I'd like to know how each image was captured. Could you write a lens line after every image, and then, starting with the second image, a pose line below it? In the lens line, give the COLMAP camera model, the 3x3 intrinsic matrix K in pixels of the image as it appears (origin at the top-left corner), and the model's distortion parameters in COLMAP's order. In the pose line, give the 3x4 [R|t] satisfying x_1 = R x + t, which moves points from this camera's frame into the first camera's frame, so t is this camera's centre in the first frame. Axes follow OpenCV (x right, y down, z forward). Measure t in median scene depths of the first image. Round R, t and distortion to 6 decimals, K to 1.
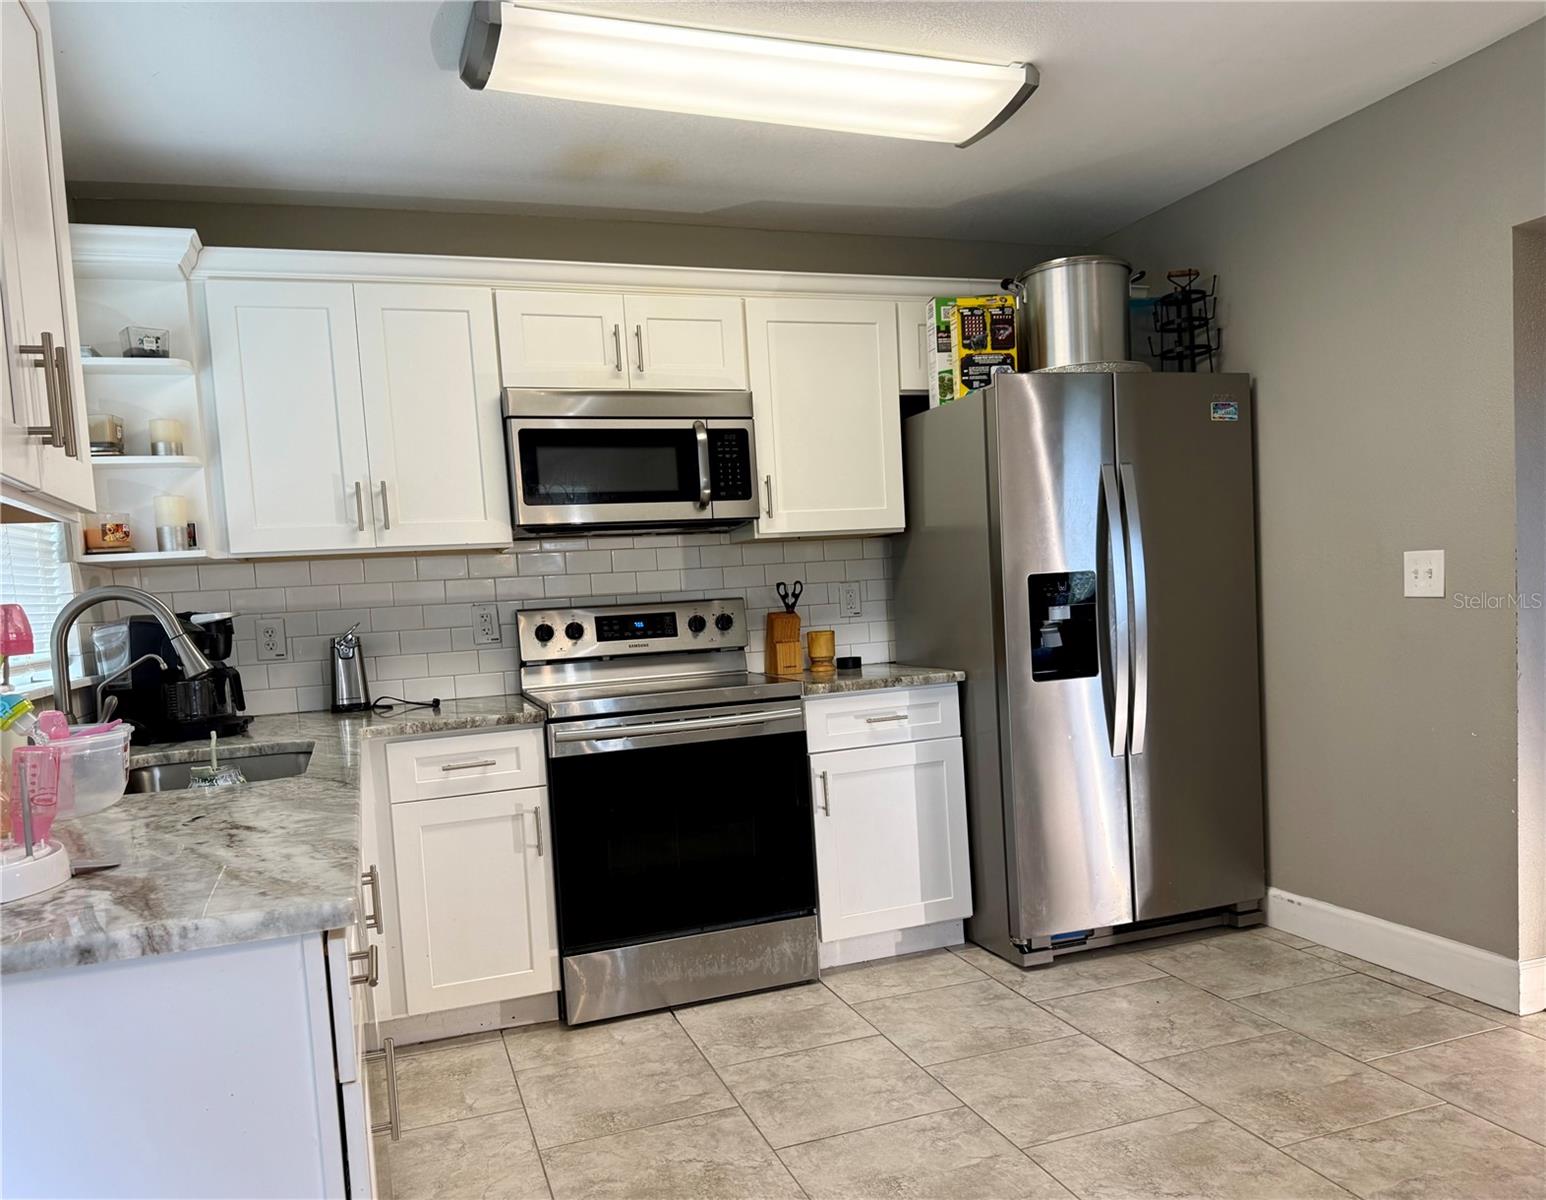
lens RADIAL K [[1203.0, 0, 773.0], [0, 1203.0, 600.0], [0, 0, 1]] dist [0.008156, 0.001163]
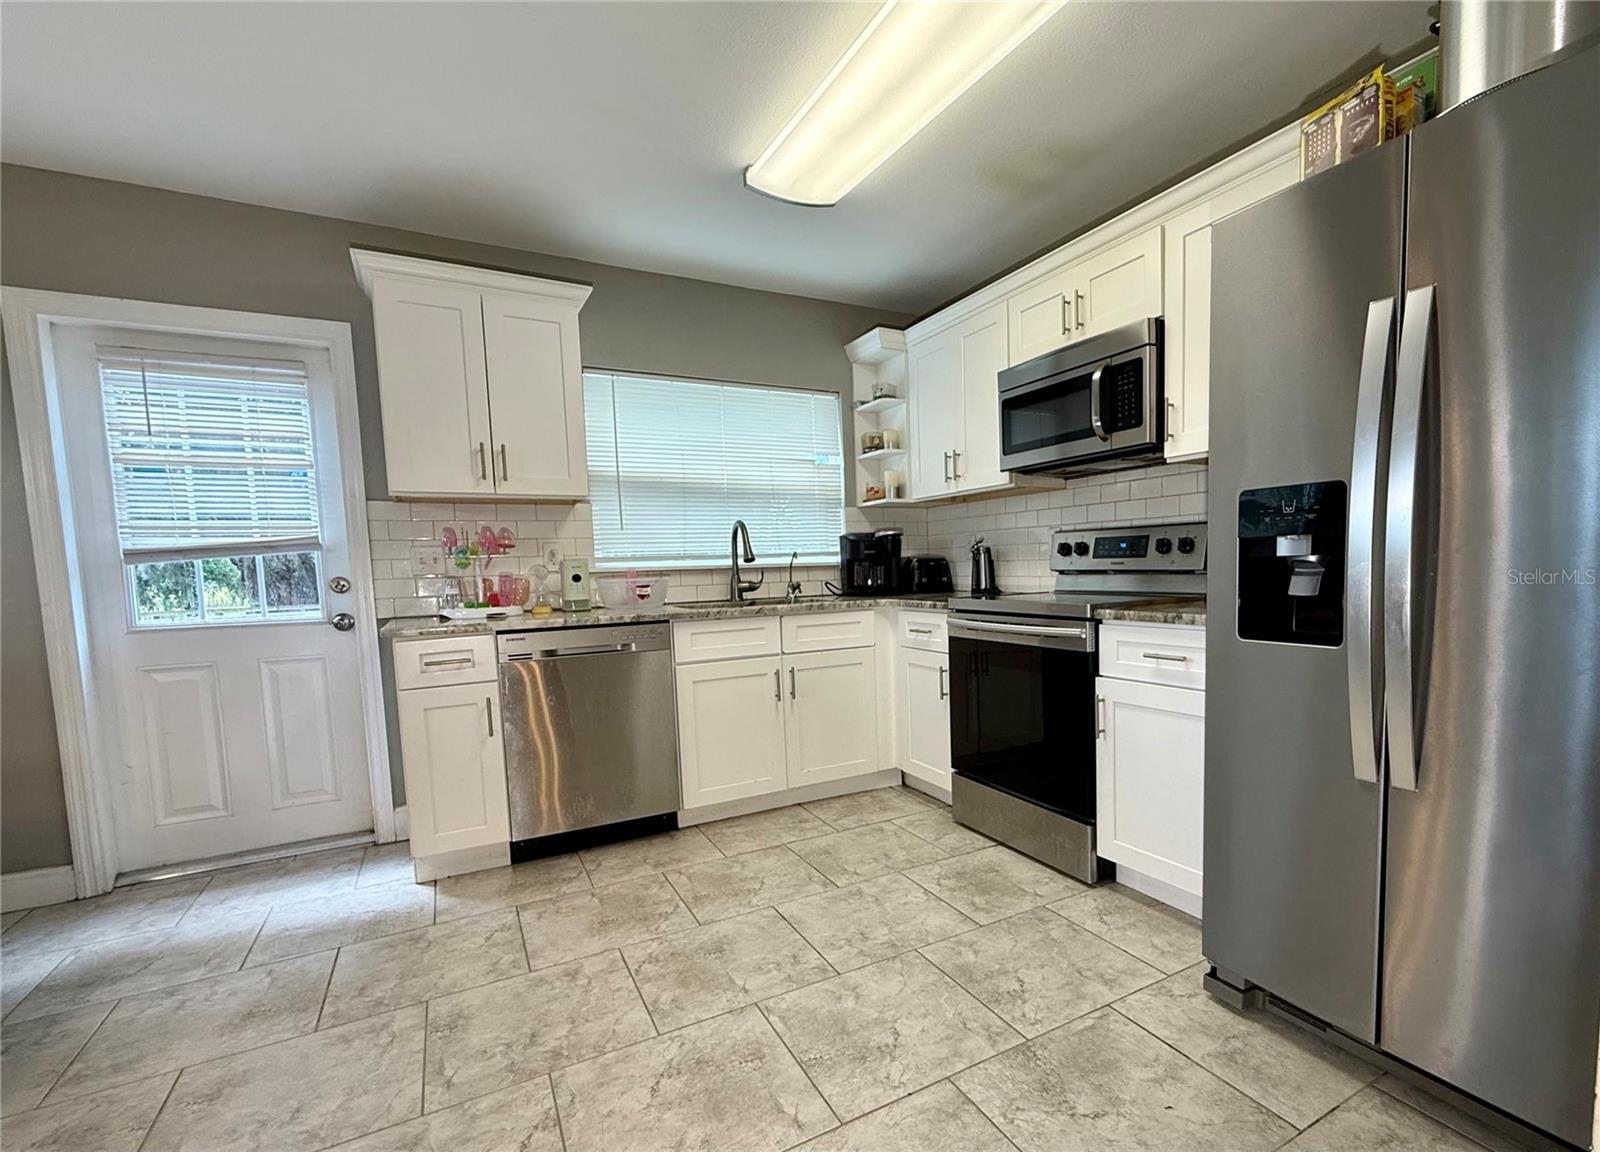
lens RADIAL K [[708.5, 0, 800.8], [0, 708.5, 601.0], [0, 0, 1]] dist [-0.001086, -0.000187]
pose [[0.163480, 0.106560, -0.980775, 0.592594], [0.008567, 0.993959, 0.109420, -0.004214], [0.986509, -0.026291, 0.161580, 0.661924]]
